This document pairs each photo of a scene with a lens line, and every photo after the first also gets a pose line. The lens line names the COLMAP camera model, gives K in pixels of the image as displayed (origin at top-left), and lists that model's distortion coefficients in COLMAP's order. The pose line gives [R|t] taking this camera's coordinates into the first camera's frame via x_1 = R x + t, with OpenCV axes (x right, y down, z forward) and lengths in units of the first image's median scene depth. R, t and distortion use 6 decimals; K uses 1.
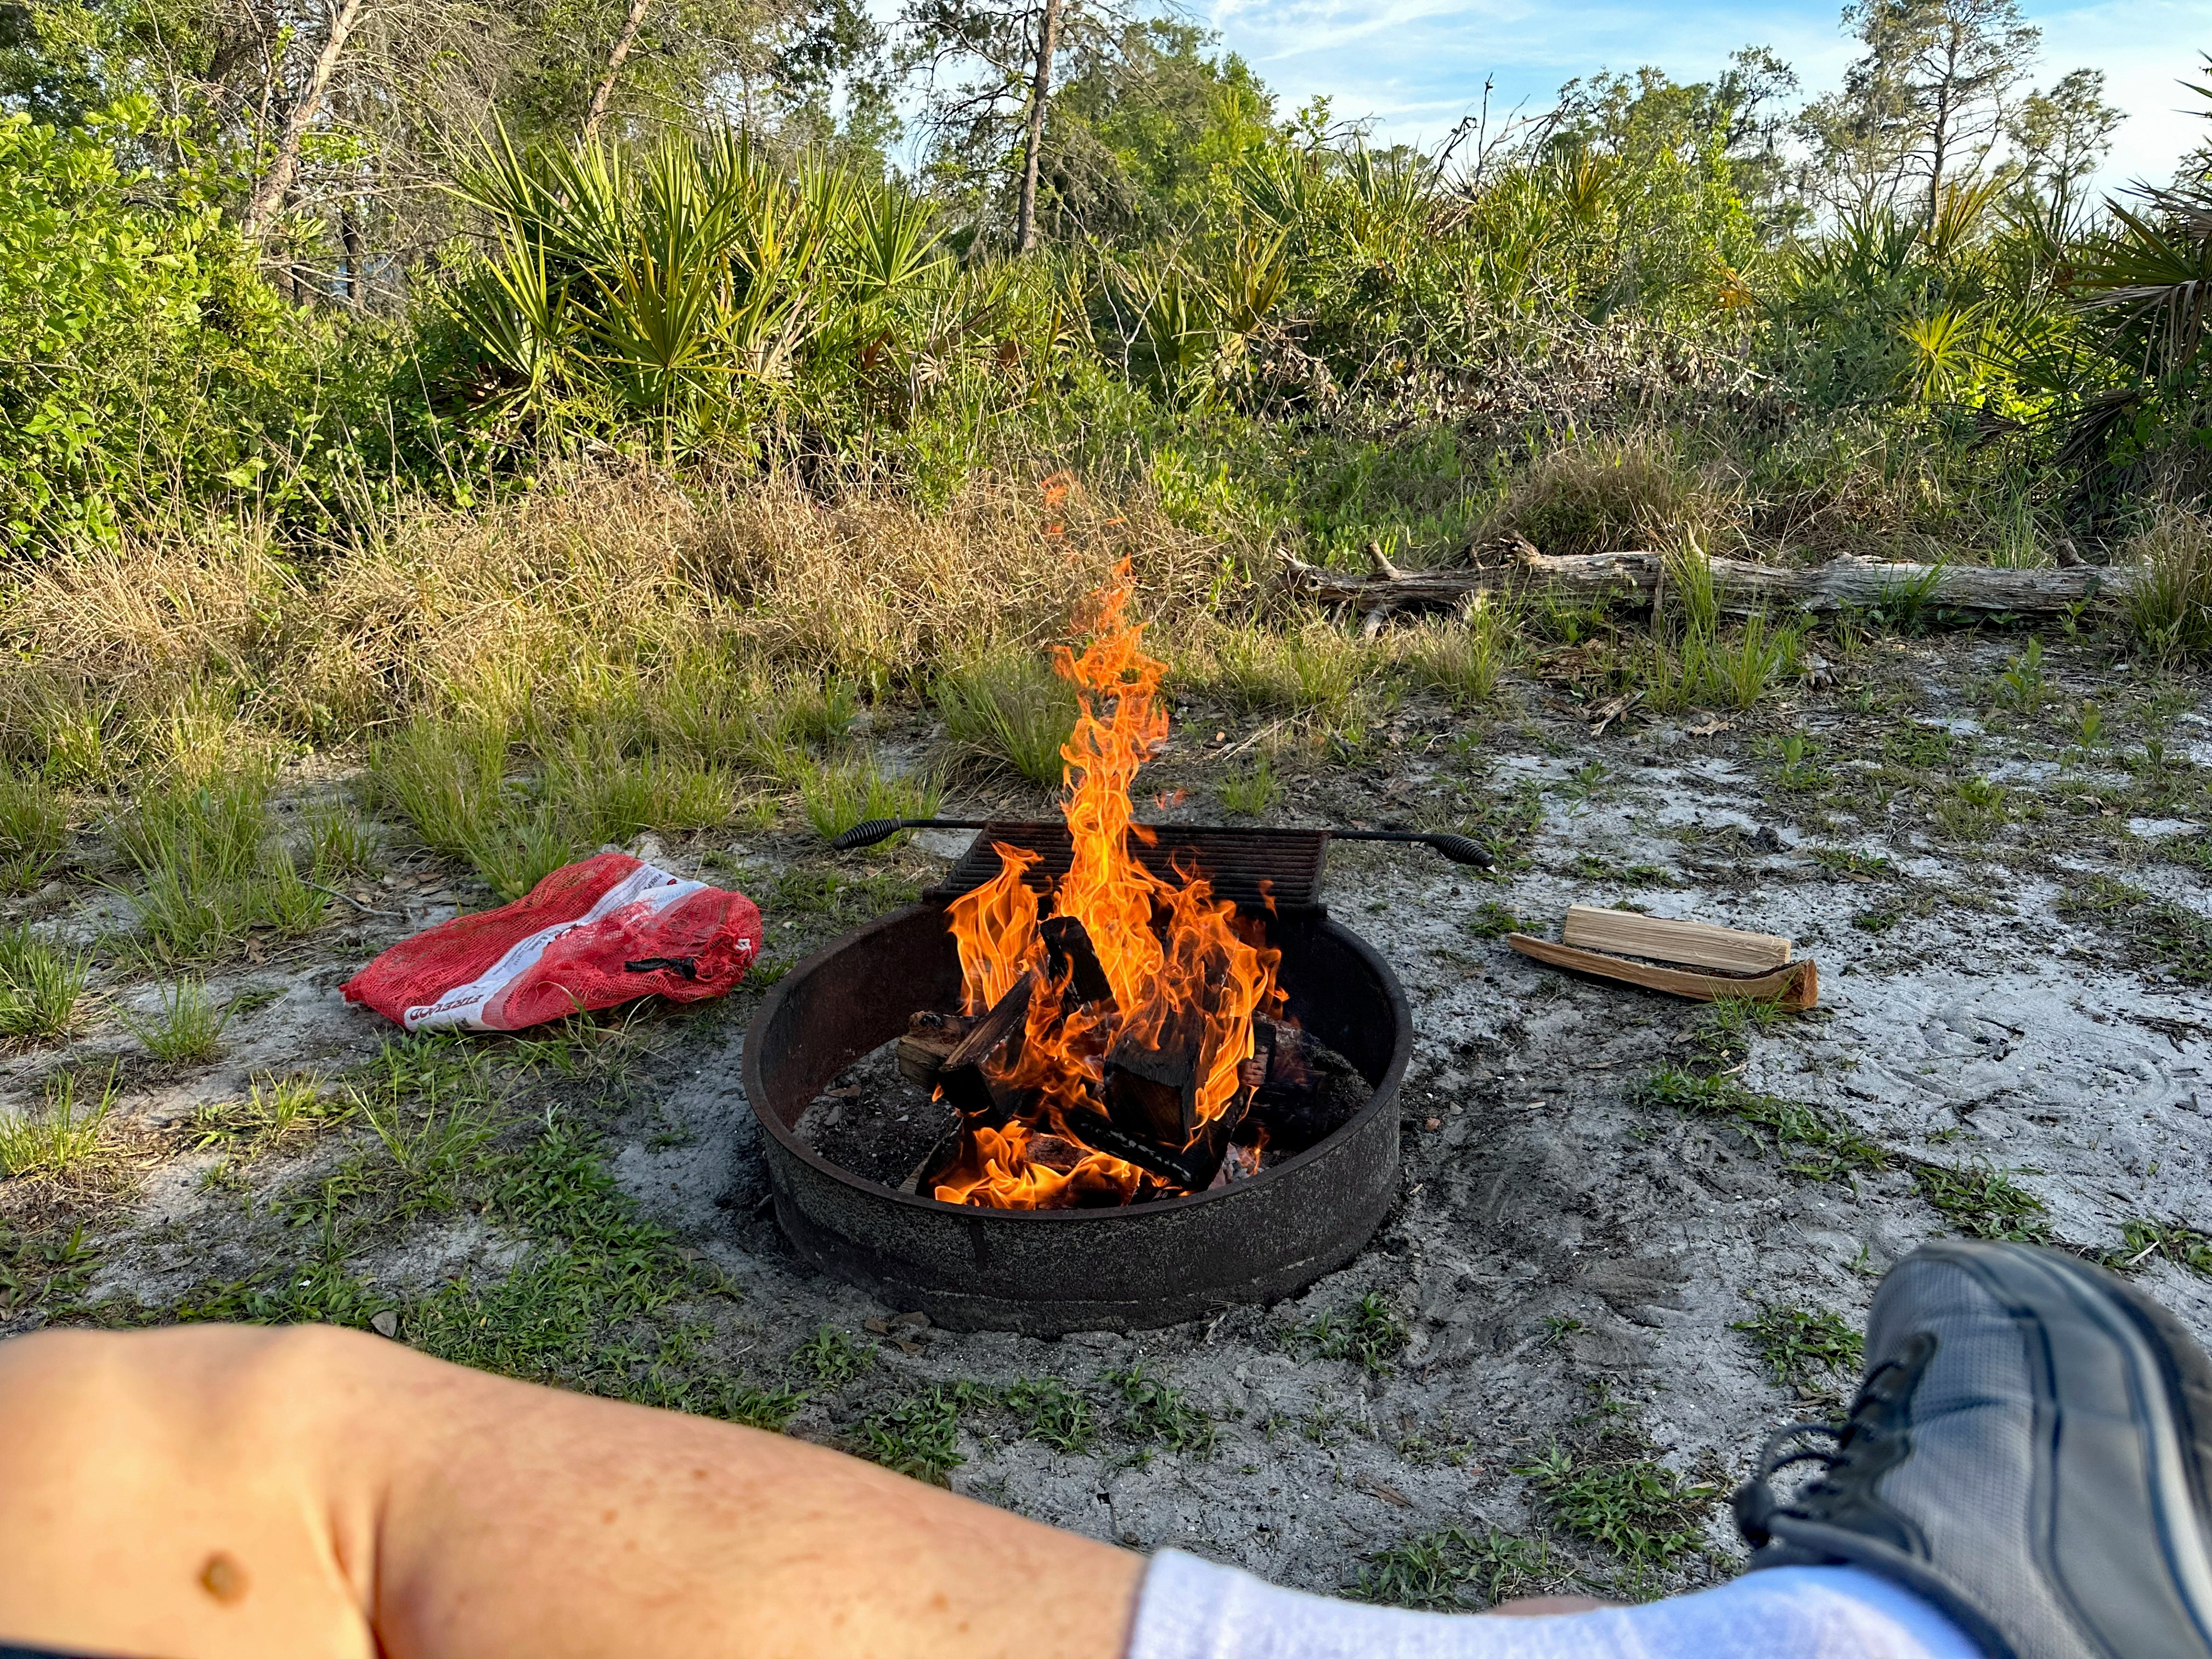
lens RADIAL K [[1586.6, 0, 1122.4], [0, 1586.6, 840.6], [0, 0, 1]] dist [0.042242, -0.047871]
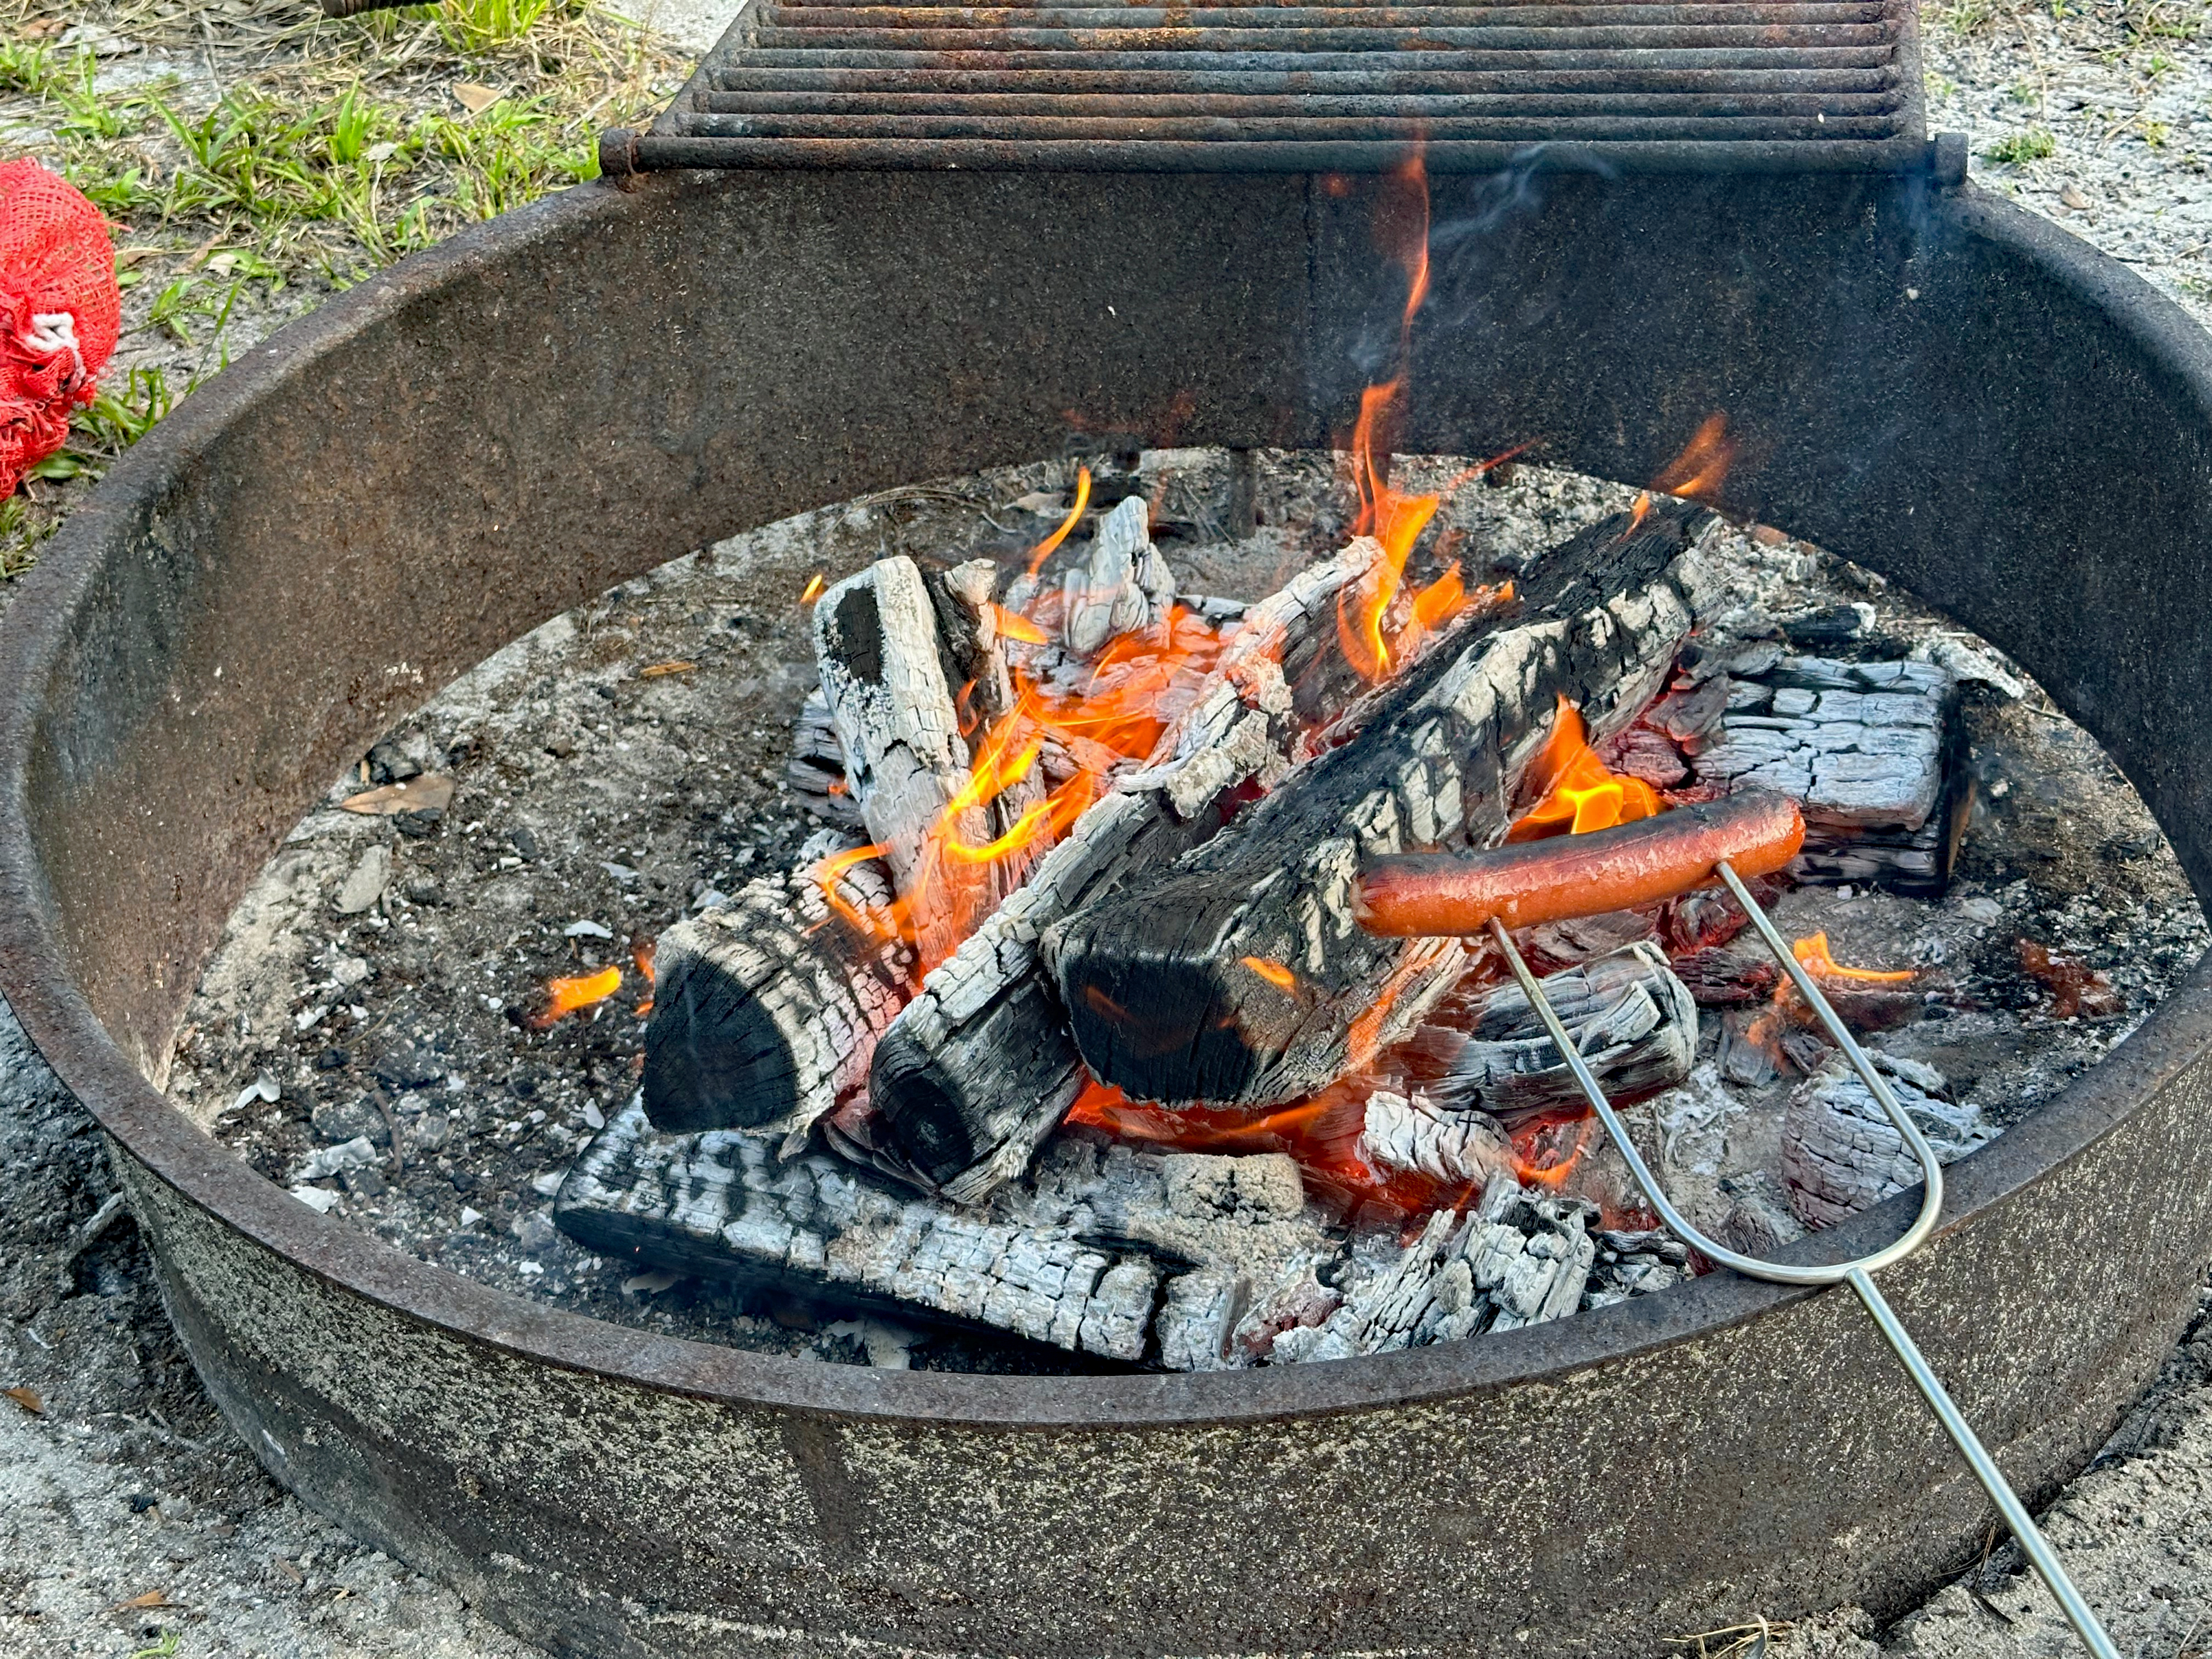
lens RADIAL K [[3155.2, 0, 1109.1], [0, 3155.2, 836.4], [0, 0, 1]] dist [0.114471, 0.000000]
pose [[0.999501, -0.028543, -0.013498, -0.023477], [0.030950, 0.970259, 0.240082, 0.016858], [0.006244, -0.240380, 0.970659, 0.377836]]
